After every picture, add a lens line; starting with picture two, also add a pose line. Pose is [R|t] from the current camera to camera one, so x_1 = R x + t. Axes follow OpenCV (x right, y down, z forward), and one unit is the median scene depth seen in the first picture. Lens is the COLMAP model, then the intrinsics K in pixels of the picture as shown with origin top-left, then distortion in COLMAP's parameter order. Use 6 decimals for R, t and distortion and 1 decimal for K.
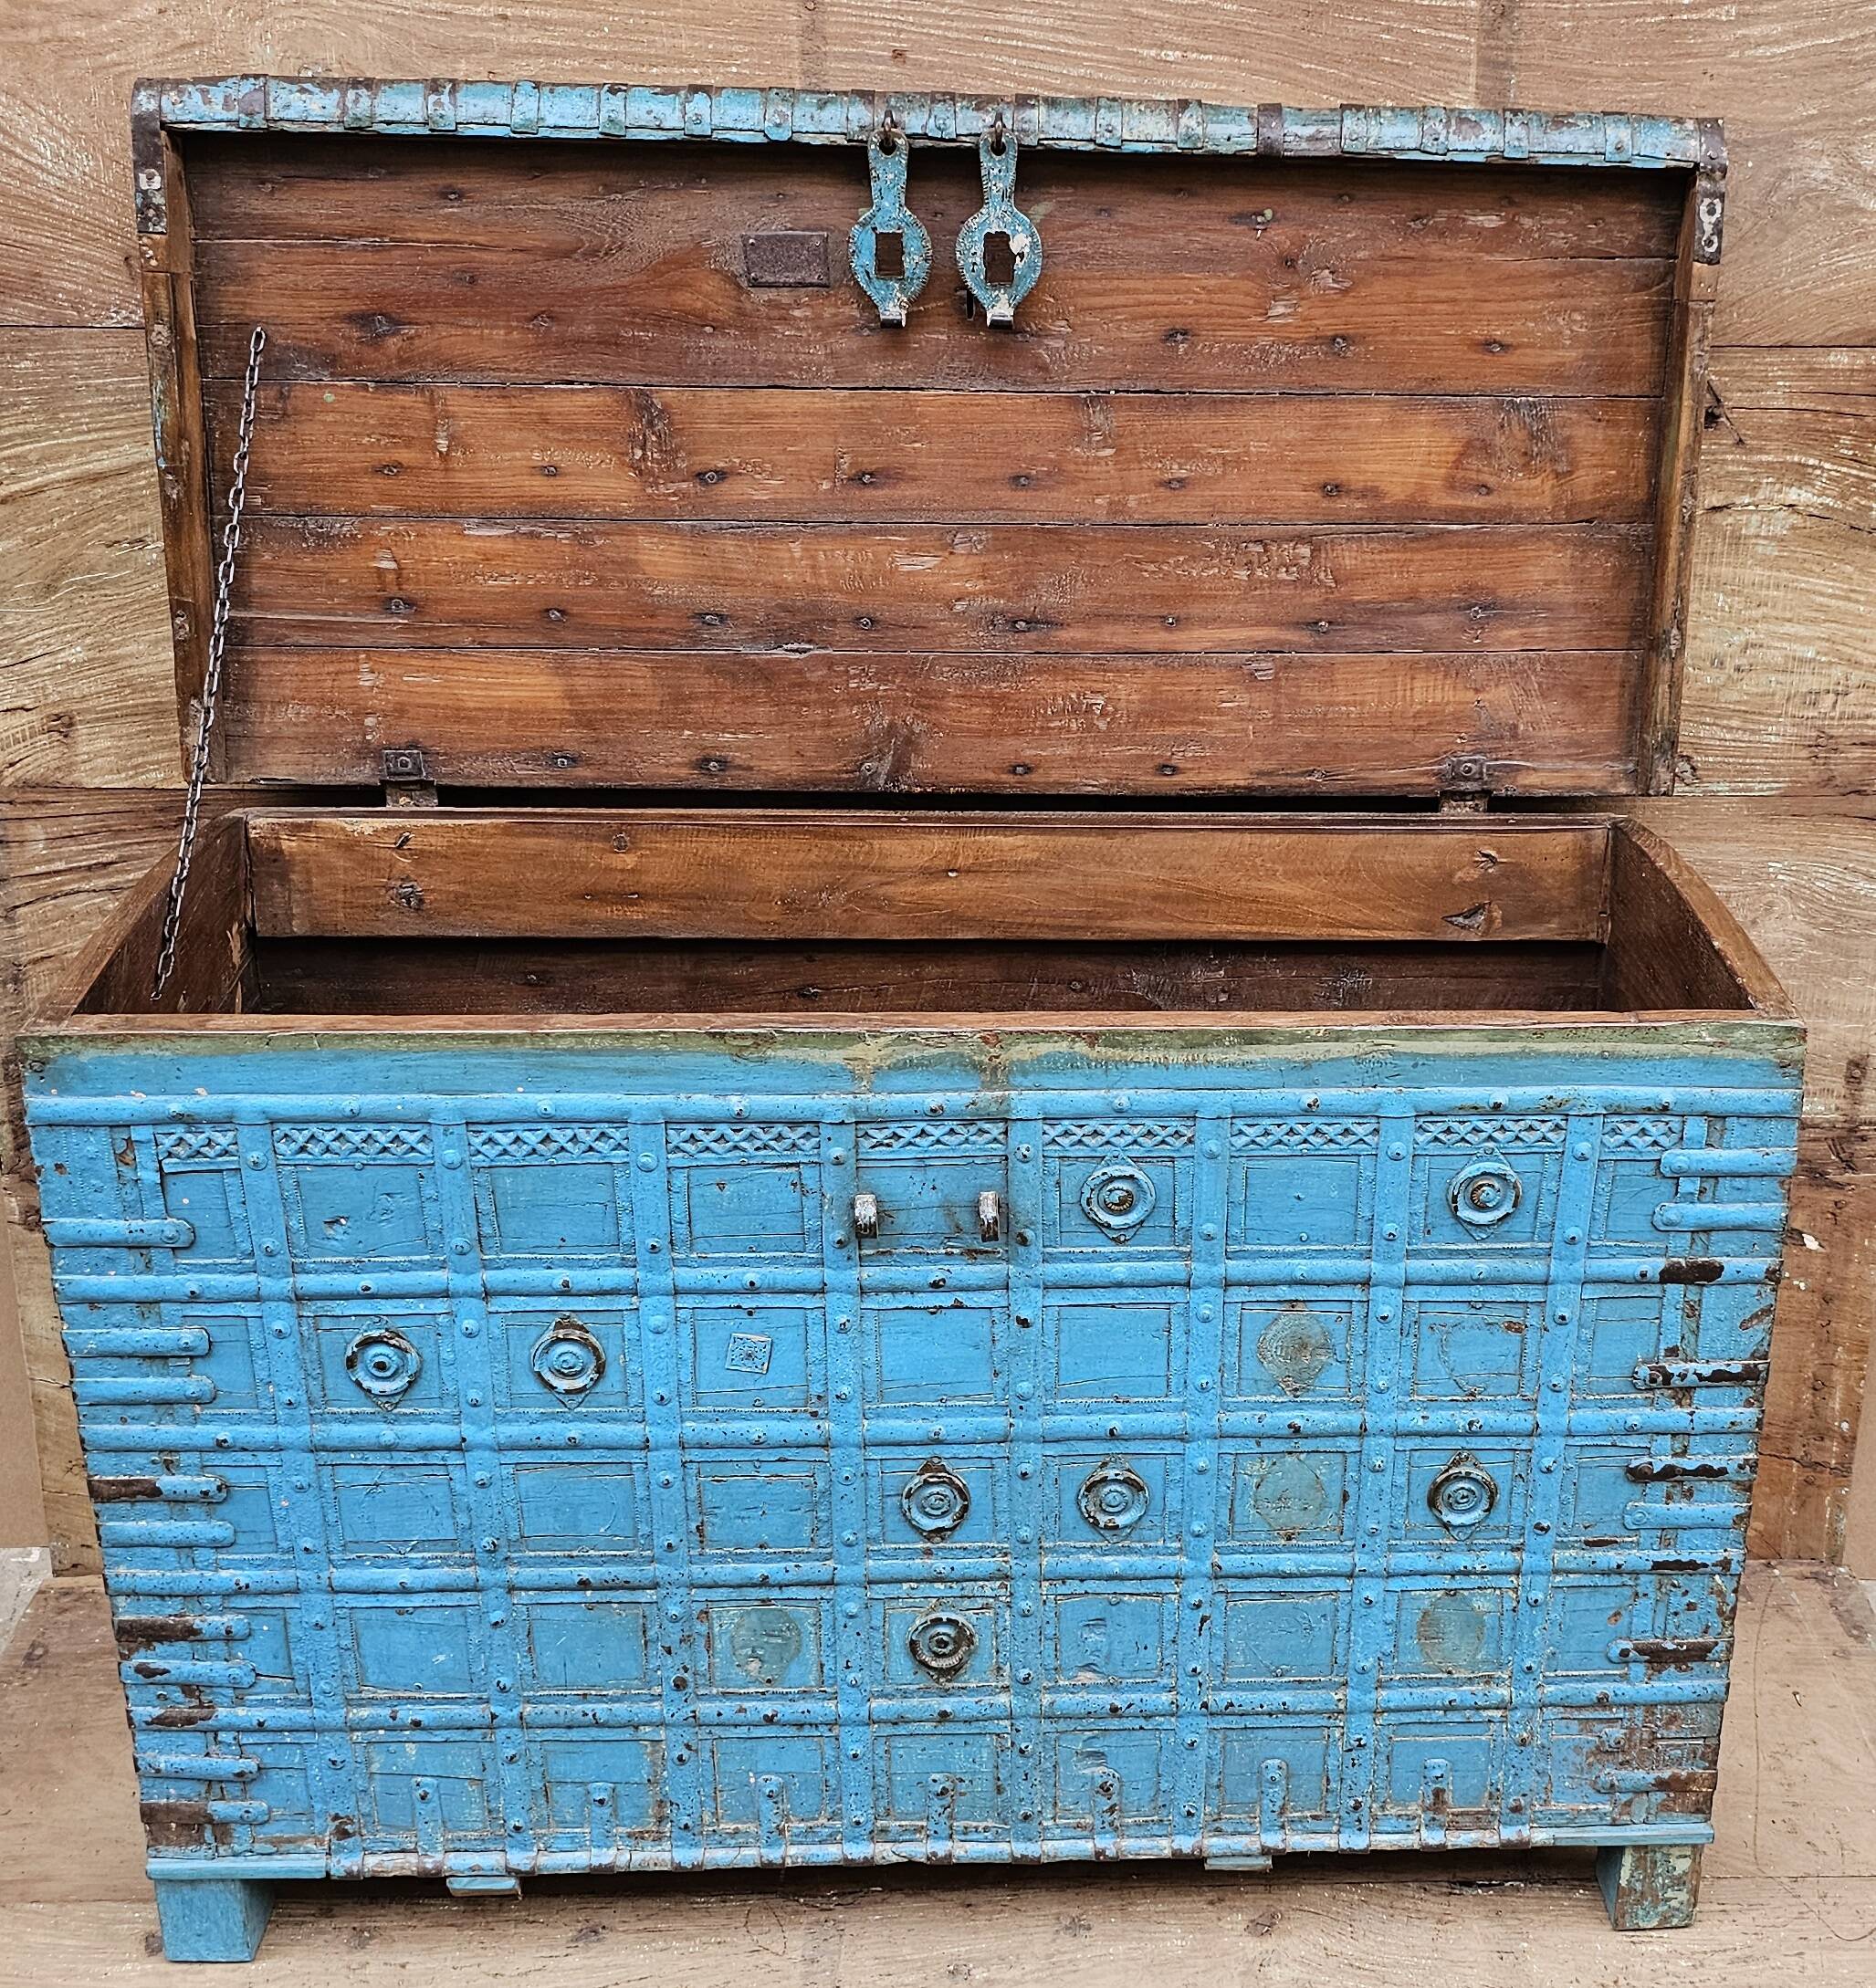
lens RADIAL K [[2409.5, 0, 1102.5], [0, 2409.5, 981.6], [0, 0, 1]] dist [0.090397, -0.141104]
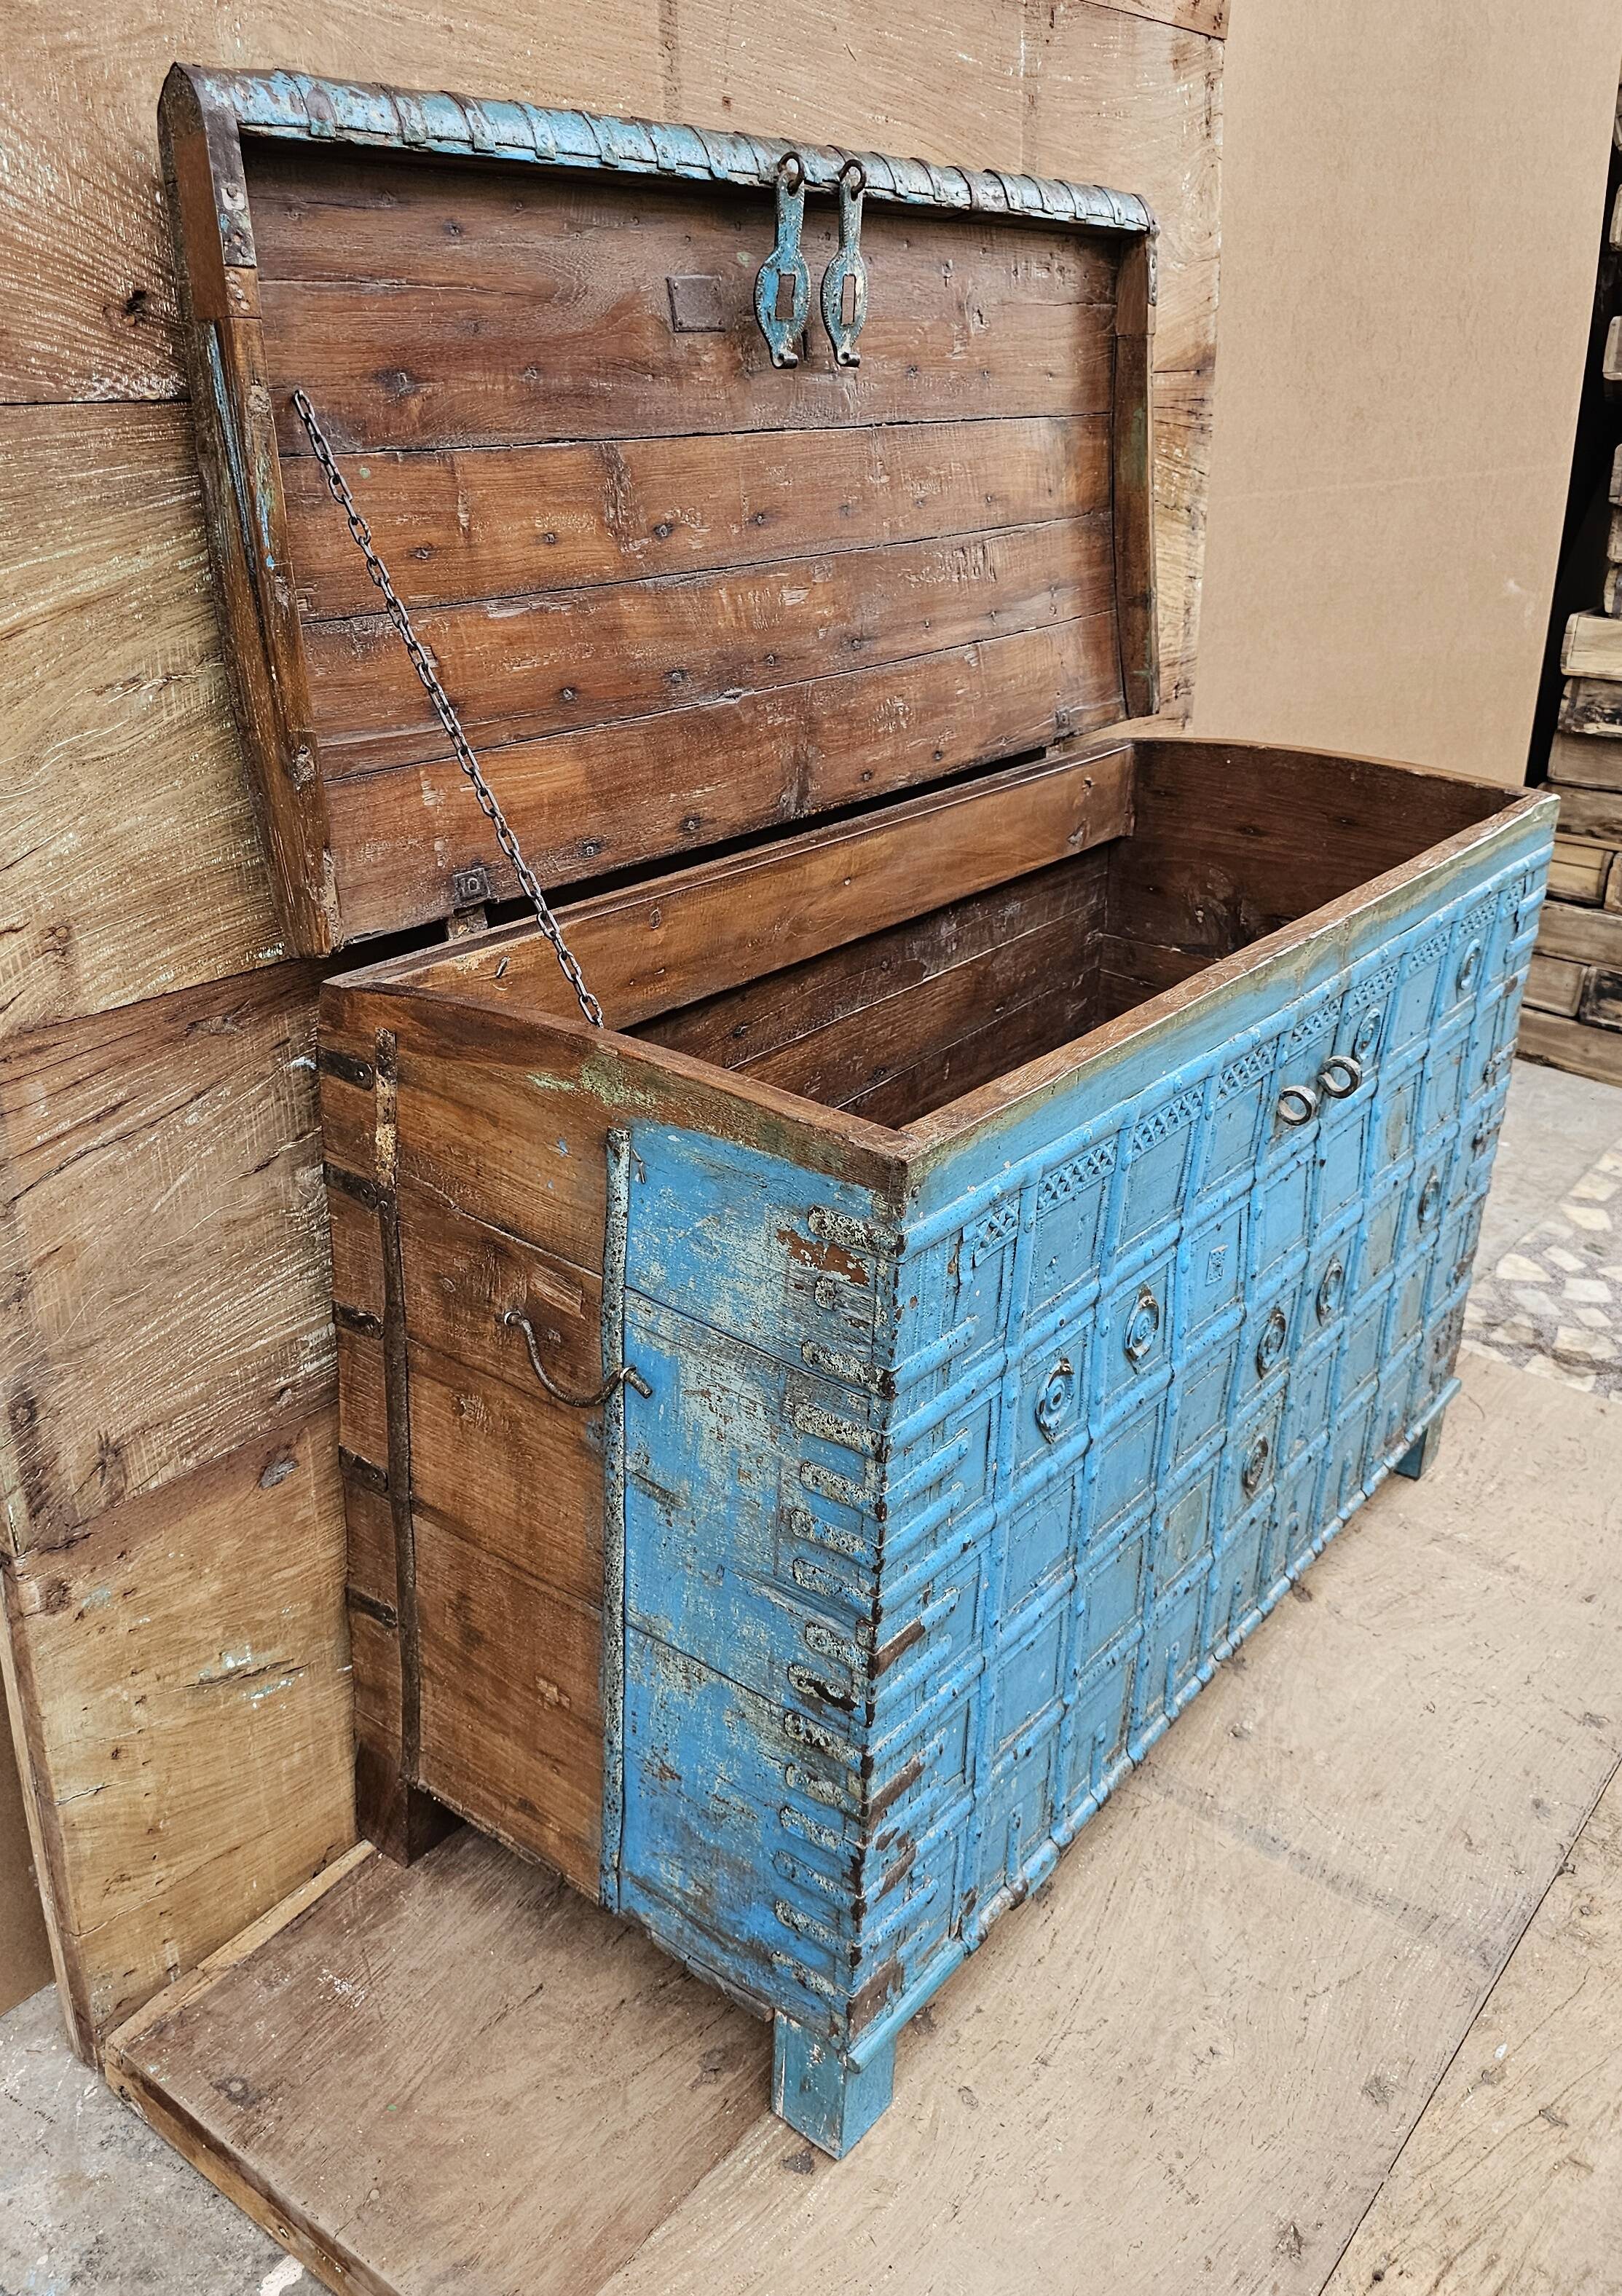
lens RADIAL K [[1982.5, 0, 795.6], [0, 1982.5, 1094.5], [0, 0, 1]] dist [0.080003, -0.102606]
pose [[0.636174, -0.286027, 0.716569, -0.835114], [0.267866, 0.952855, 0.142530, -0.097253], [-0.723553, 0.101271, 0.682799, 0.460322]]
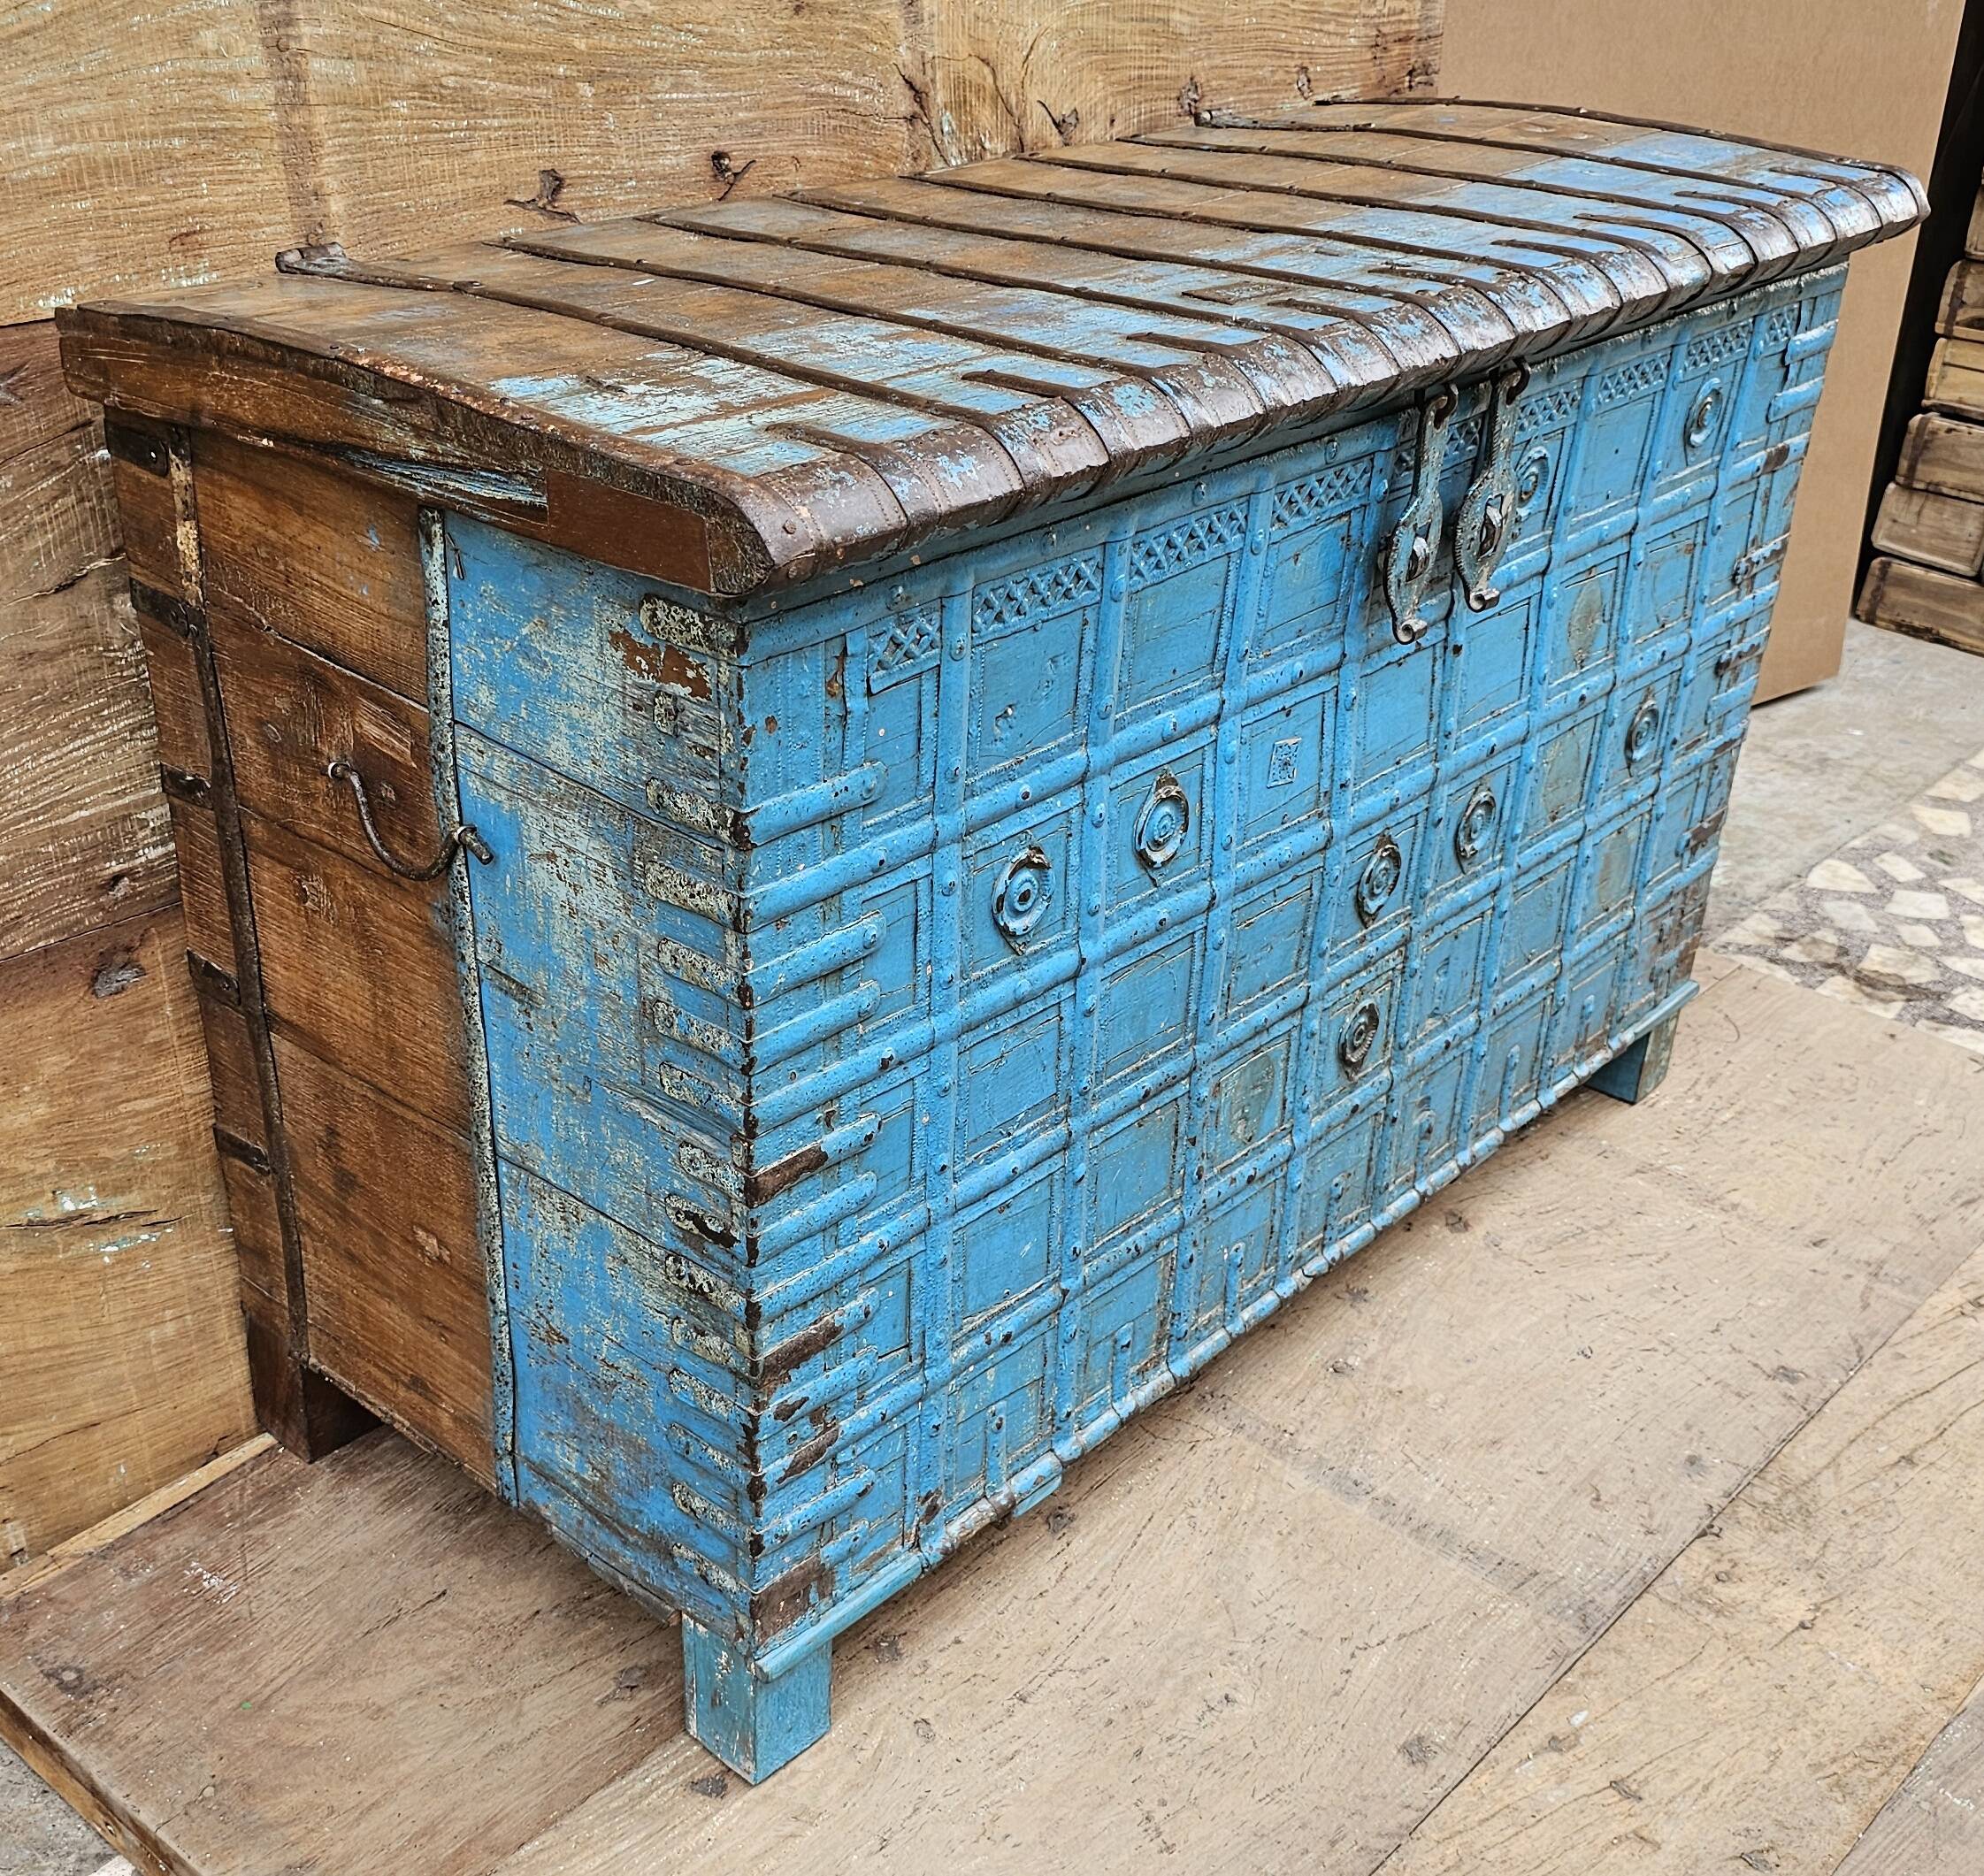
lens RADIAL K [[2404.4, 0, 987.3], [0, 2404.4, 1109.0], [0, 0, 1]] dist [0.090397, -0.141104]
pose [[0.685324, -0.365042, 0.630139, -0.755551], [0.250416, 0.930654, 0.266786, 0.008298], [-0.683830, -0.025038, 0.729212, 0.391197]]
